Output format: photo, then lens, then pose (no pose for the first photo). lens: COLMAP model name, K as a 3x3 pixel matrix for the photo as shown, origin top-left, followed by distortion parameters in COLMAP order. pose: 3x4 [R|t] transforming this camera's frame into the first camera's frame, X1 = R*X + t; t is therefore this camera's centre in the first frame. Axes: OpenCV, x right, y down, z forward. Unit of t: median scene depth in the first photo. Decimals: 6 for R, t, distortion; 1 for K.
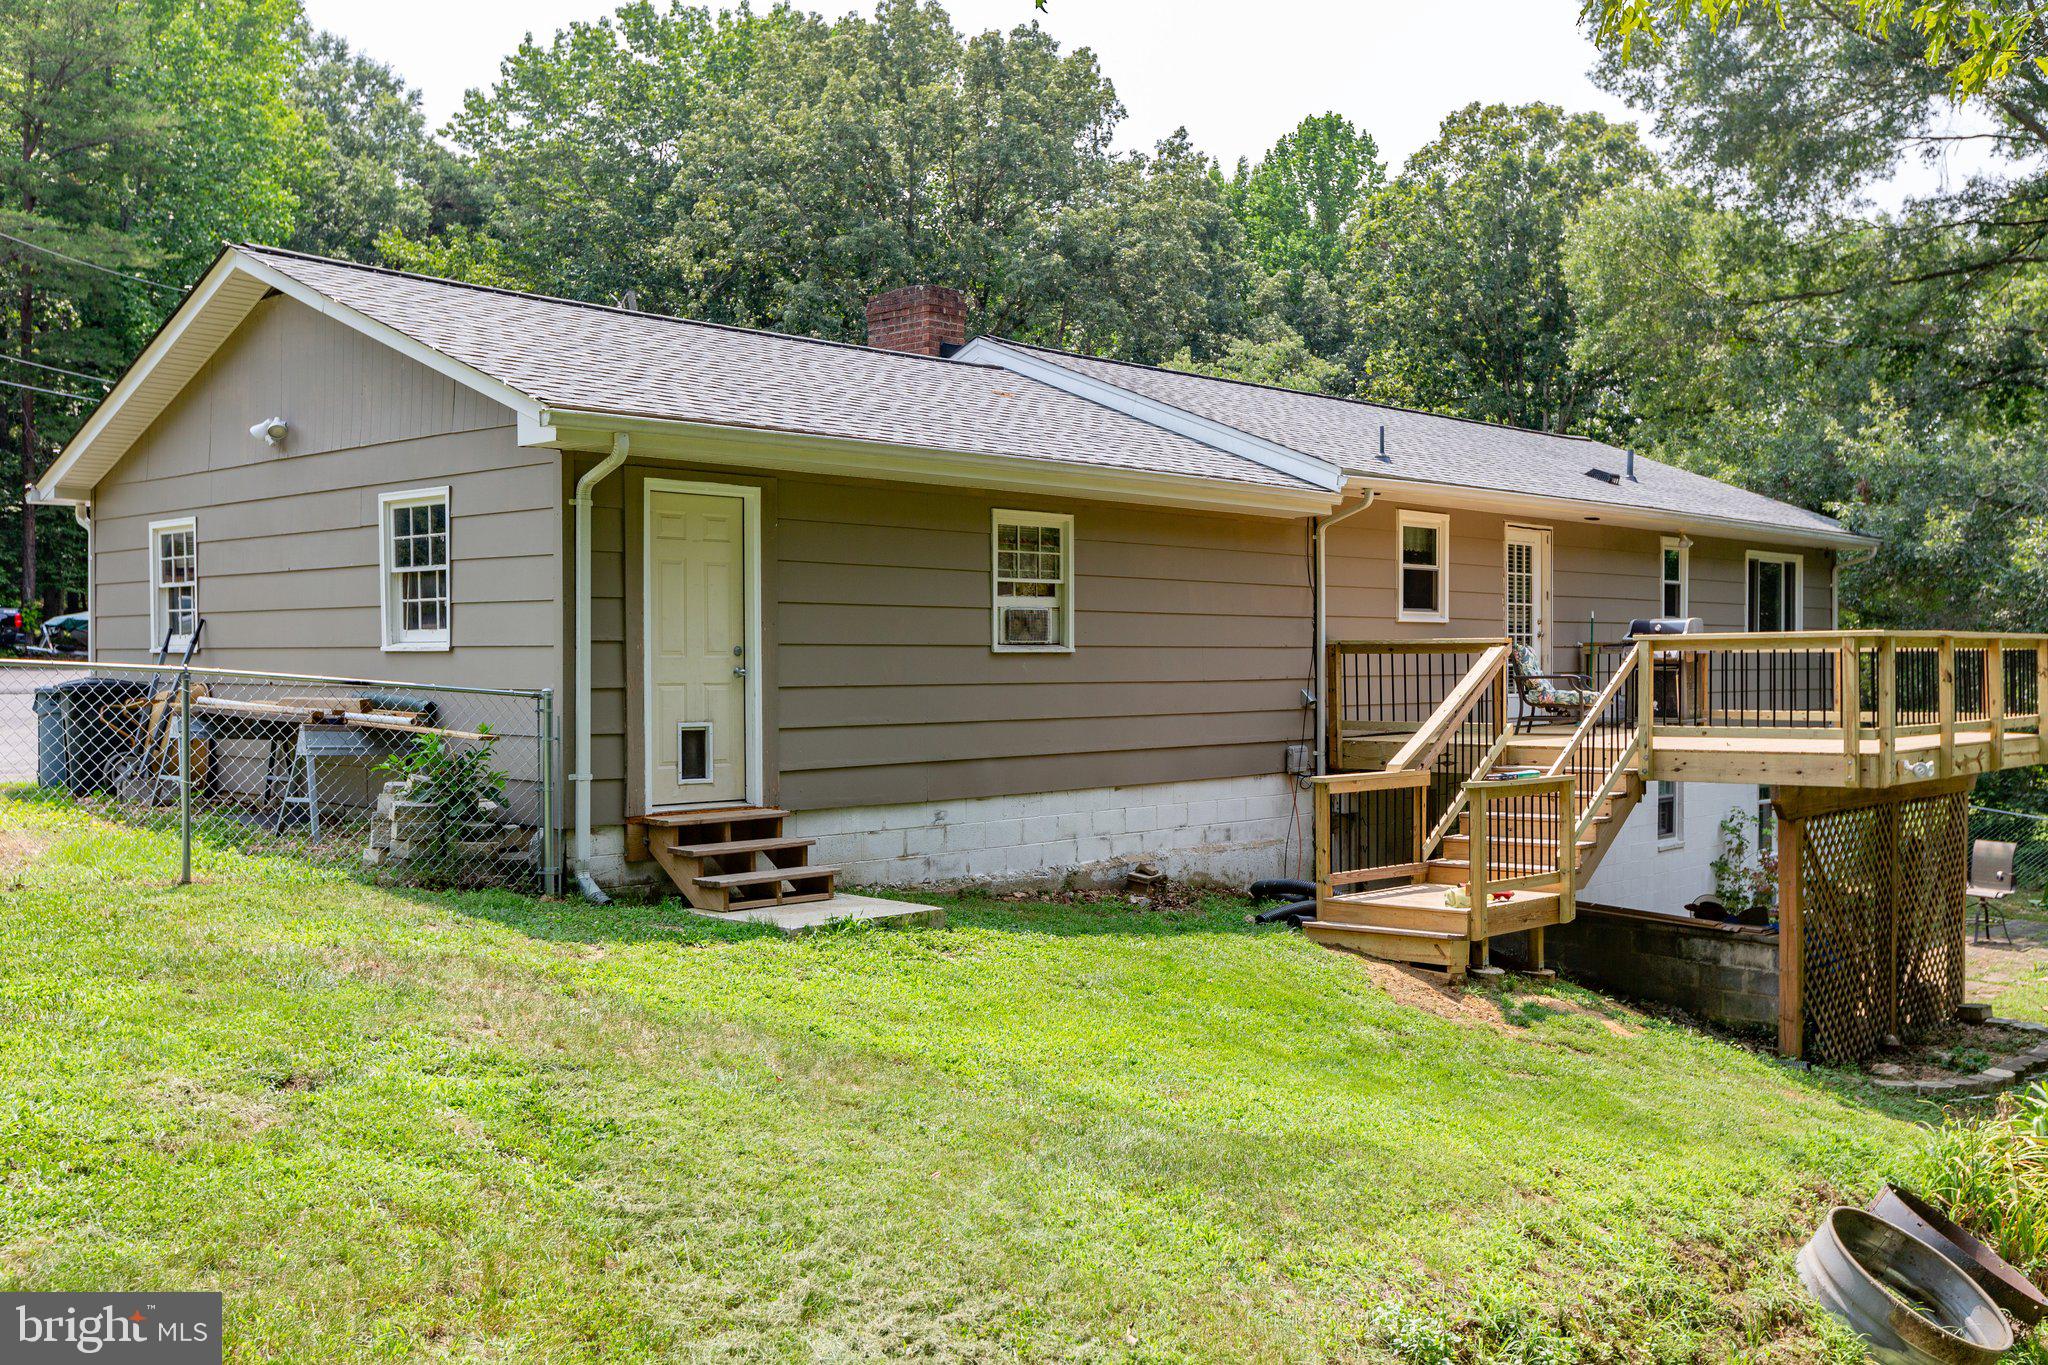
lens RADIAL K [[1963.7, 0, 1013.4], [0, 1963.7, 677.5], [0, 0, 1]] dist [-0.018731, 0.000000]
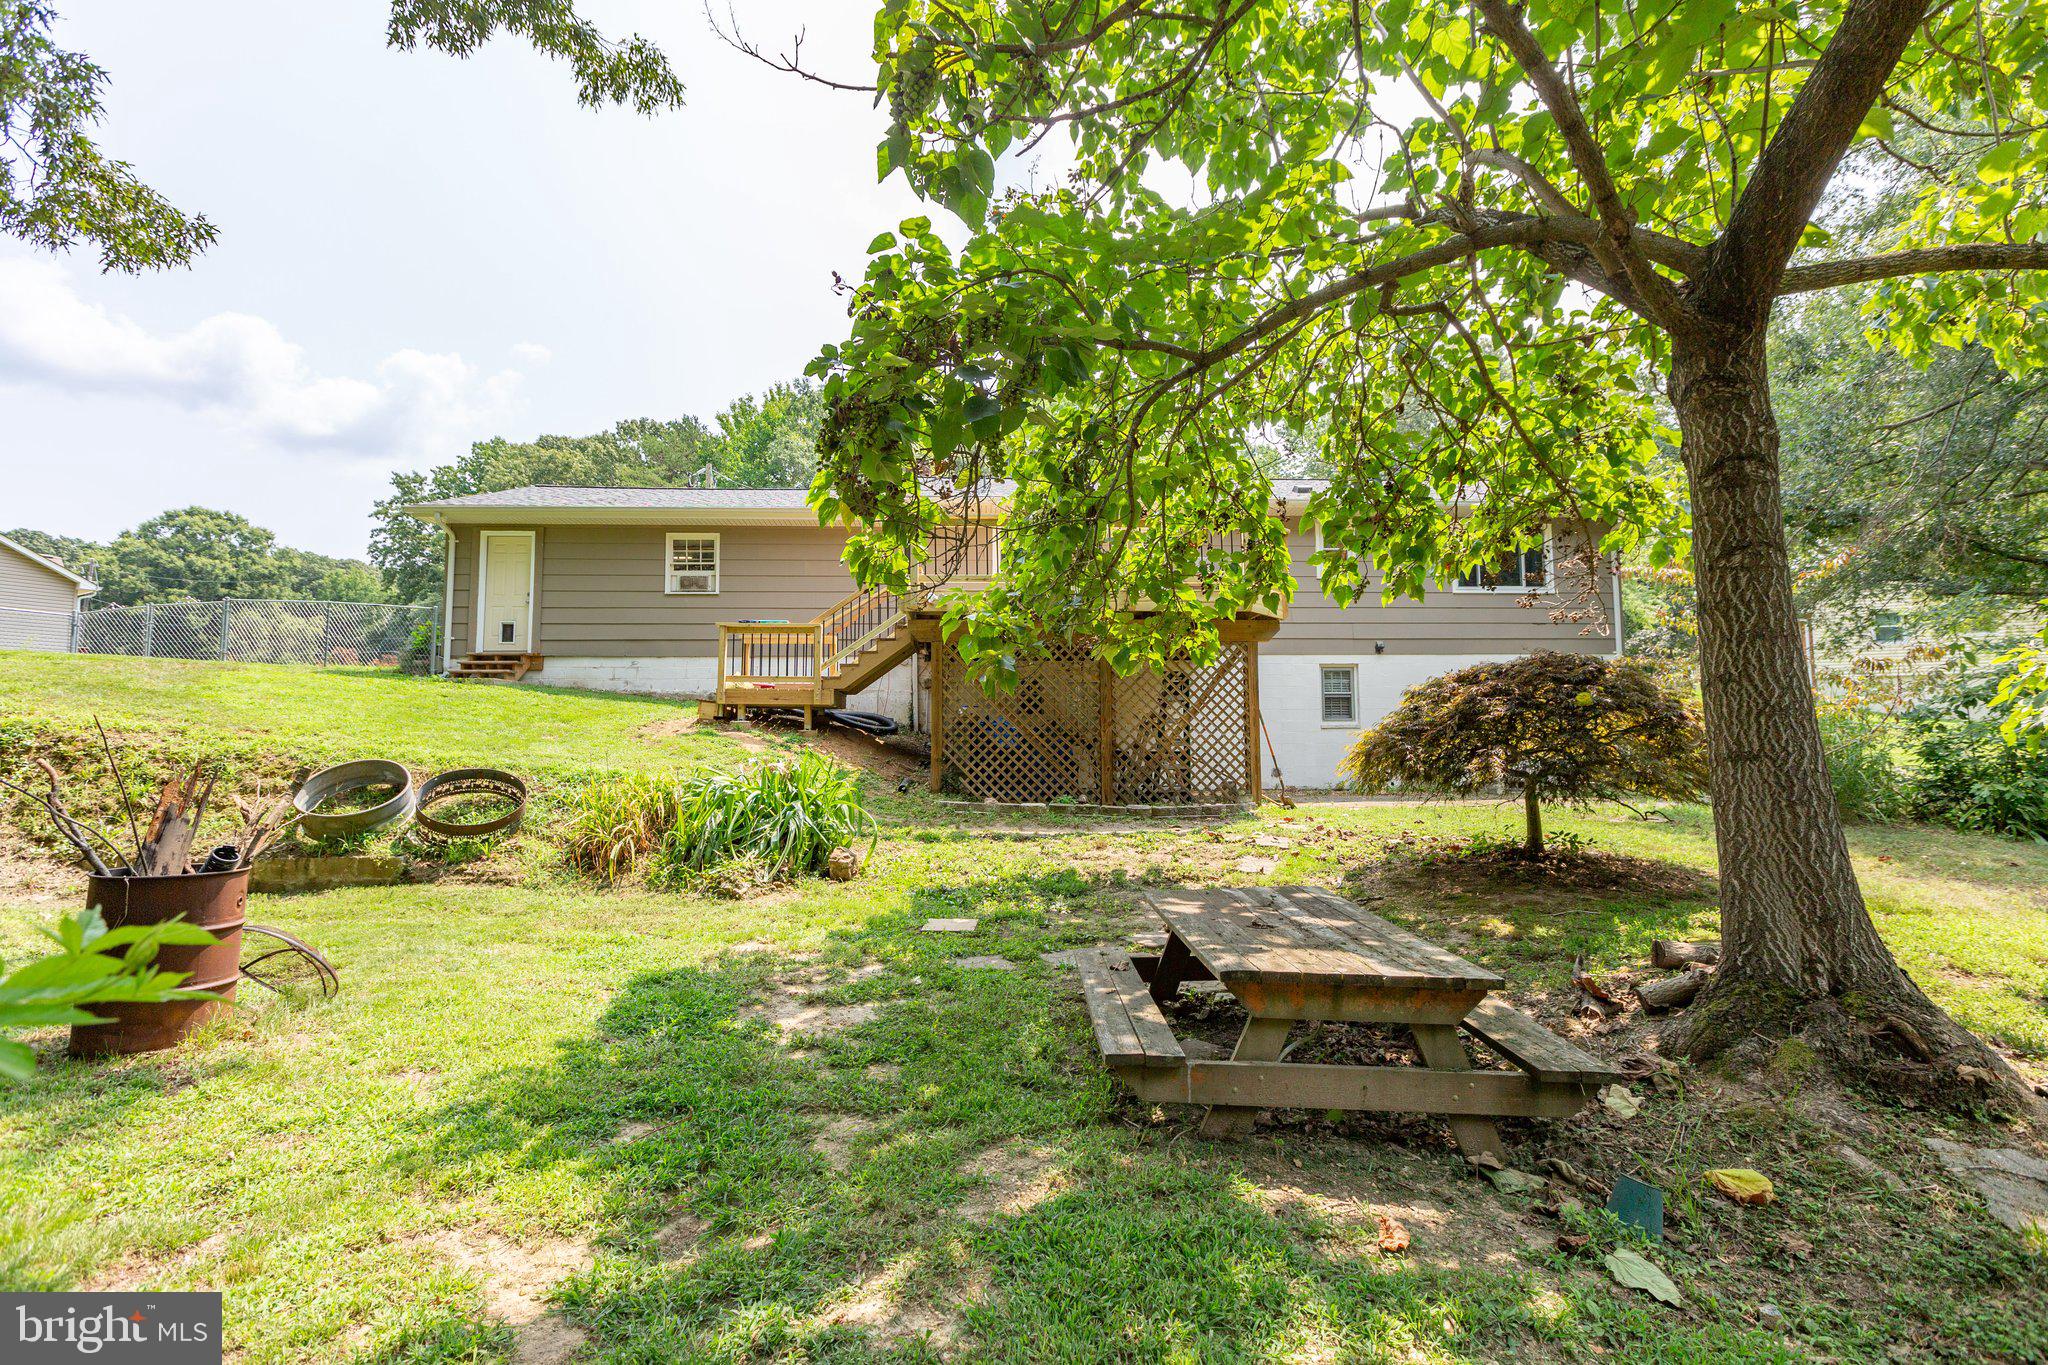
lens RADIAL K [[930.2, 0, 990.8], [0, 930.2, 681.0], [0, 0, 1]] dist [0.005050, -0.002762]
pose [[0.693777, -0.053779, -0.718179, 0.725574], [-0.004760, 0.996844, -0.079244, 0.121871], [0.720174, 0.058396, 0.691331, 0.365356]]
